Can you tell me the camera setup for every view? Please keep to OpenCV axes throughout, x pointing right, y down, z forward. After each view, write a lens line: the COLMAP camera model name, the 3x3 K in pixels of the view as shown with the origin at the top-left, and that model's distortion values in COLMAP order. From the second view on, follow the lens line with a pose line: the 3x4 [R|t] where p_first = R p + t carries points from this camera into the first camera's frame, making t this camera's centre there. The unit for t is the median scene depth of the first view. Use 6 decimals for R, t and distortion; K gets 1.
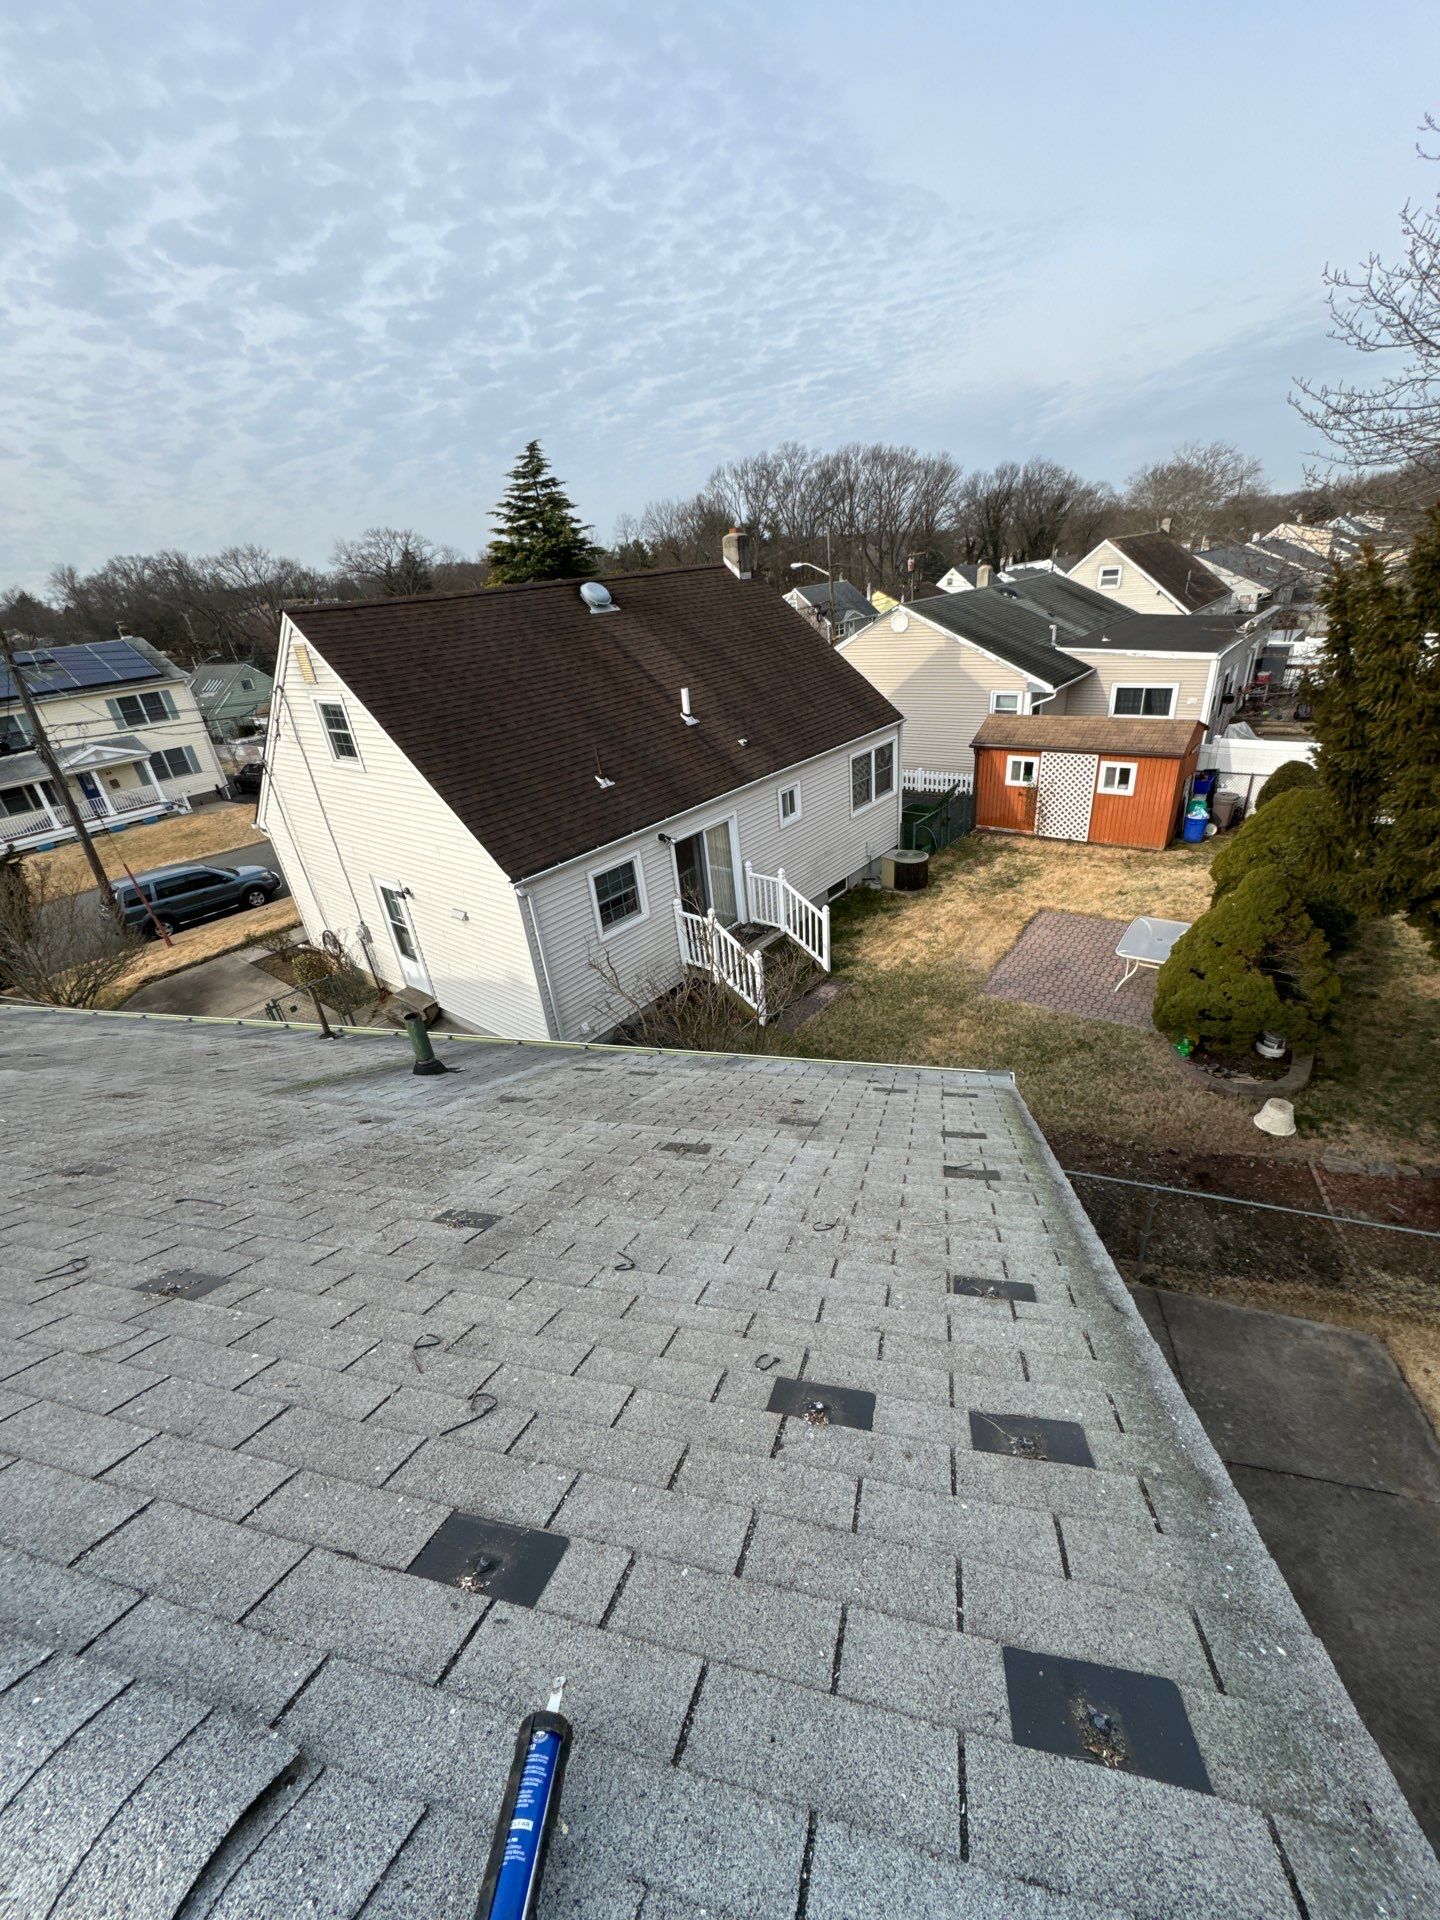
lens RADIAL K [[758.6, 0, 726.1], [0, 758.6, 964.3], [0, 0, 1]] dist [-0.003804, -0.000014]
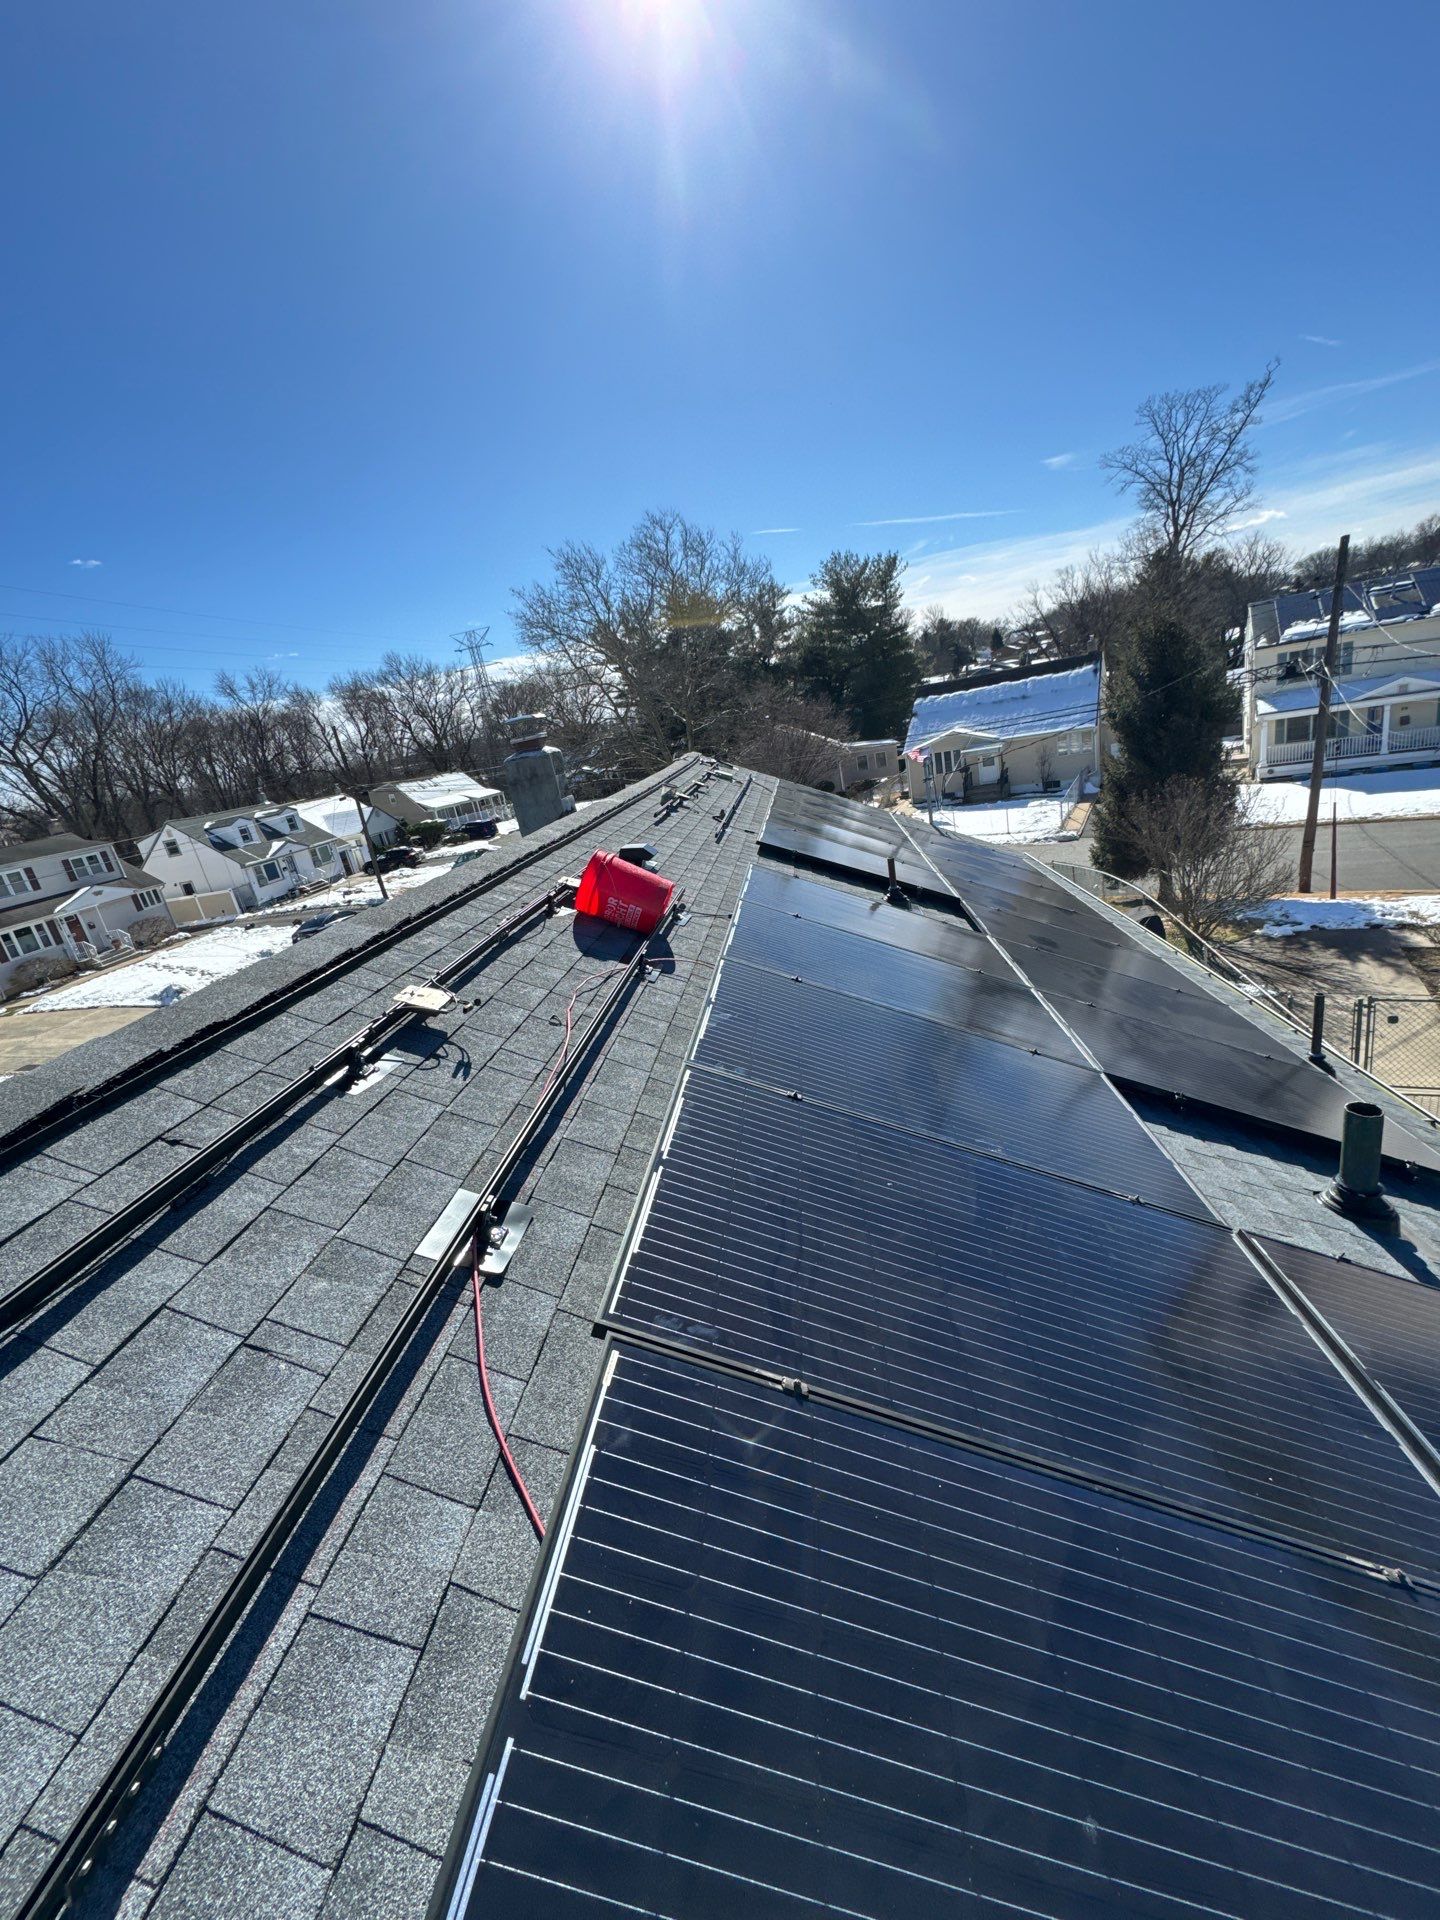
lens RADIAL K [[758.6, 0, 709.8], [0, 758.6, 957.5], [0, 0, 1]] dist [-0.003804, -0.000014]
pose [[0.162326, 0.361043, -0.918313, -0.007918], [-0.297953, 0.905149, 0.303200, -0.015165], [0.940678, 0.224397, 0.254503, 0.105792]]
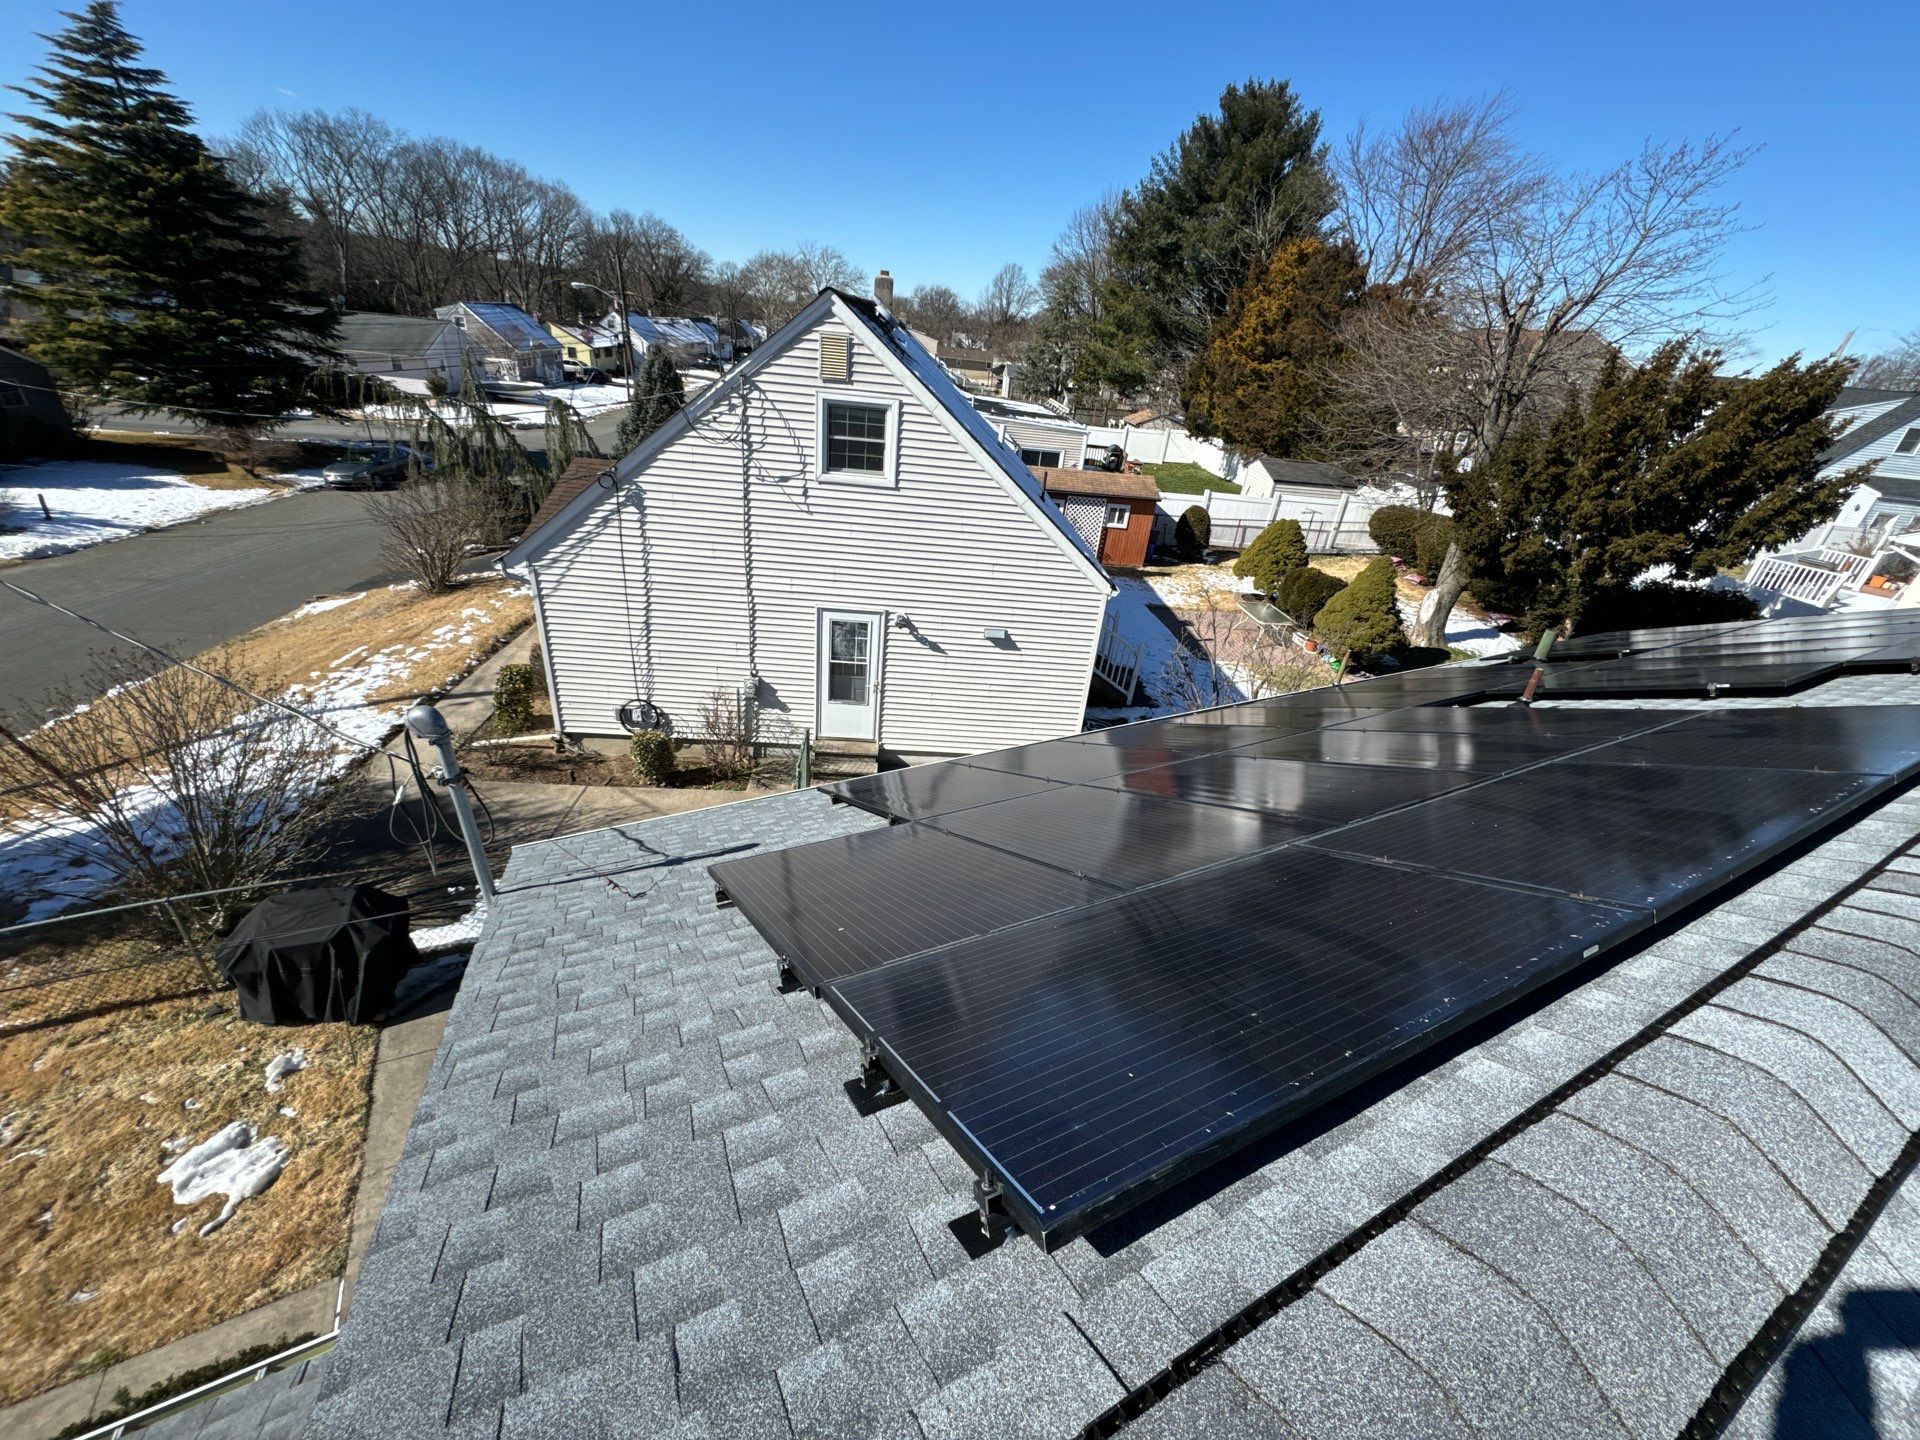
lens RADIAL K [[758.6, 0, 958.4], [0, 758.6, 720.4], [0, 0, 1]] dist [-0.003804, -0.000014]
pose [[0.723069, -0.167698, 0.670111, -0.684591], [0.166320, 0.983811, 0.066737, -0.017600], [-0.670454, 0.063197, 0.739254, 0.189176]]
